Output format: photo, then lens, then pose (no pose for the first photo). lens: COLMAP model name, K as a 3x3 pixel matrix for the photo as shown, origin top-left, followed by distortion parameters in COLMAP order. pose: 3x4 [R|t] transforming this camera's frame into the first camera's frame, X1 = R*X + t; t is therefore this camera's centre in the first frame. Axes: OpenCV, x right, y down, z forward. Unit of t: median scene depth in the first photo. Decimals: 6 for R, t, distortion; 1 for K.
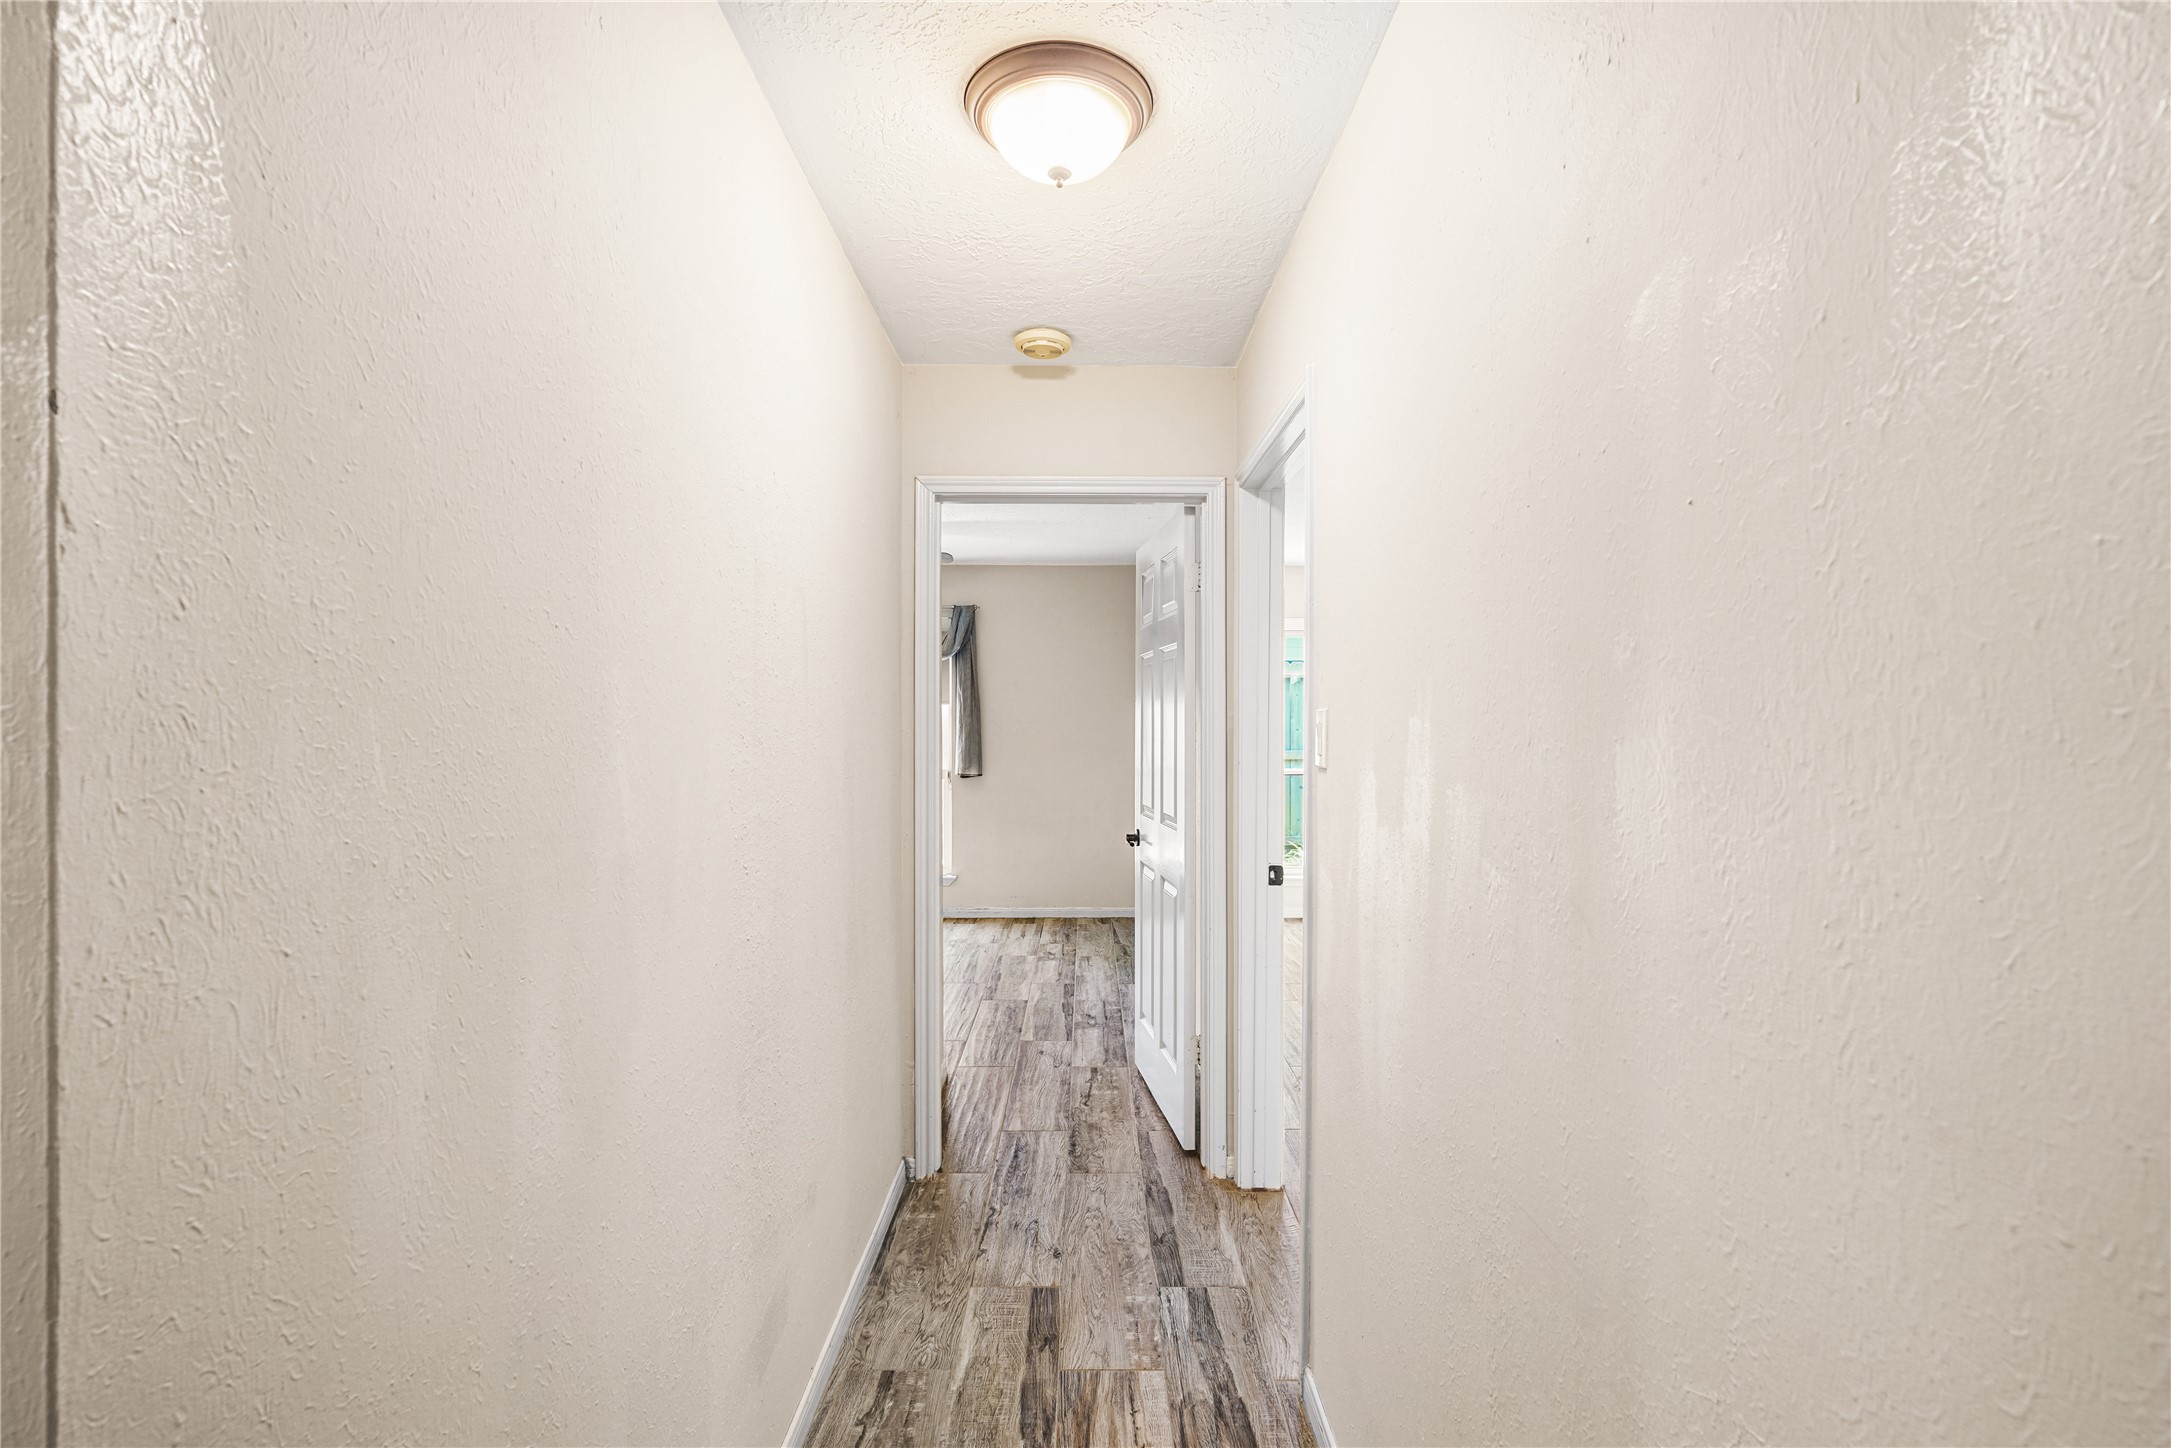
lens RADIAL K [[986.9, 0, 1085.4], [0, 986.9, 721.9], [0, 0, 1]] dist [-0.018225, 0.008319]
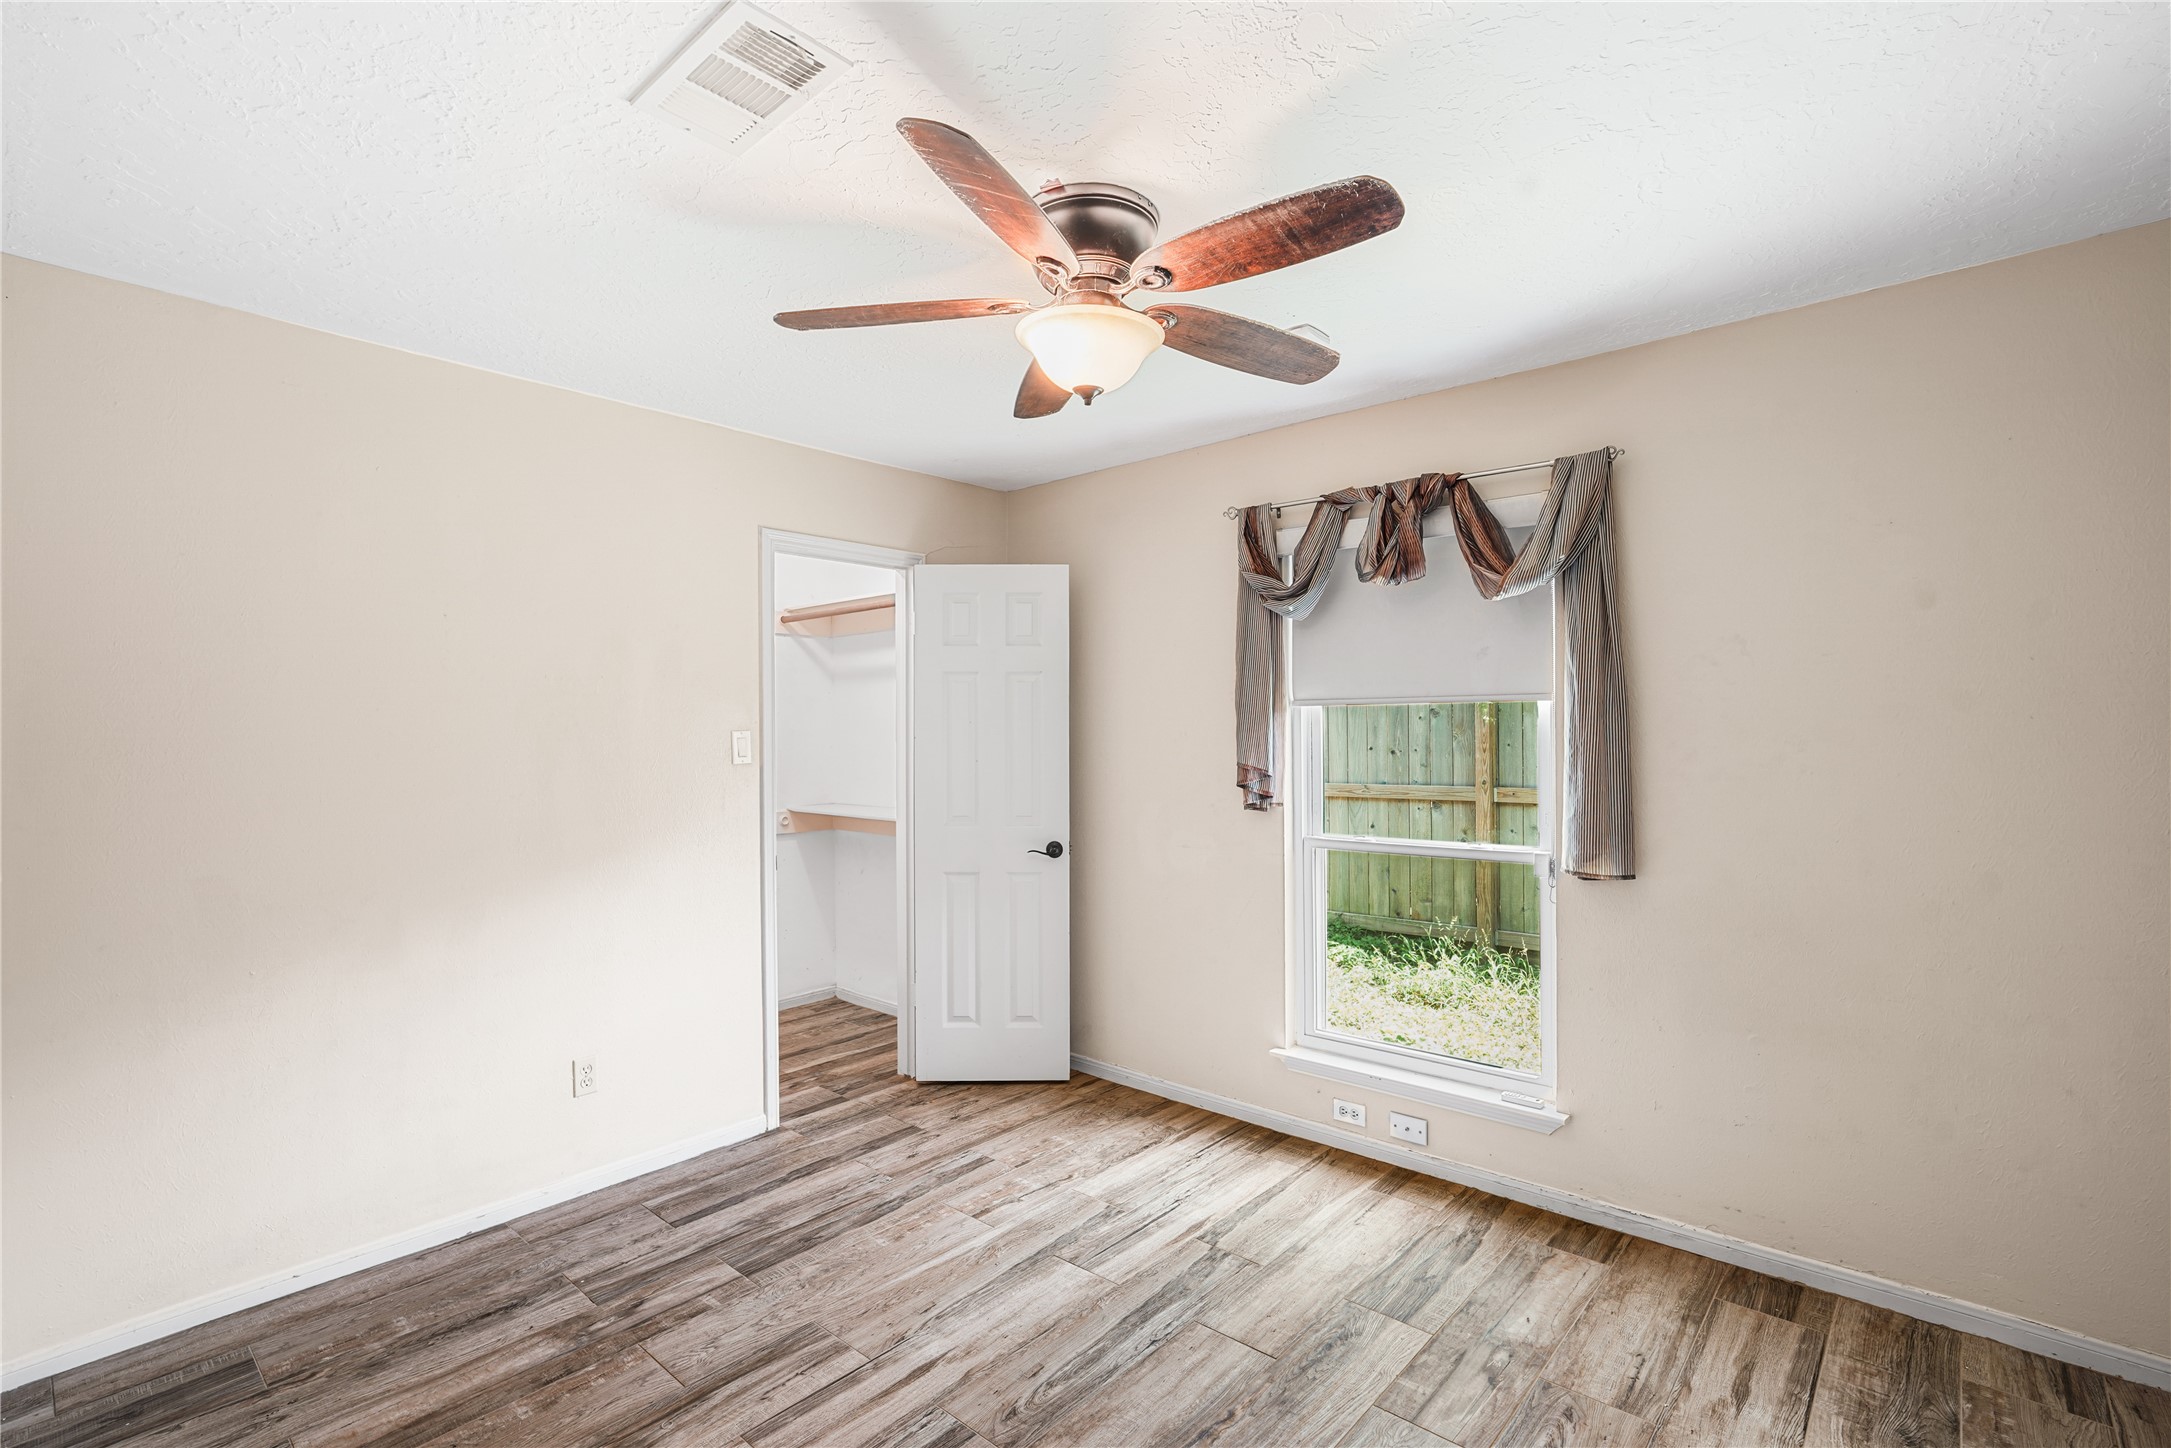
lens RADIAL K [[986.9, 0, 1081.0], [0, 986.9, 723.7], [0, 0, 1]] dist [-0.018225, 0.008319]
pose [[0.746174, -0.004068, -0.665739, -0.008924], [0.001891, 0.999990, -0.003991, -0.006252], [0.665748, 0.001719, 0.746174, 0.562980]]
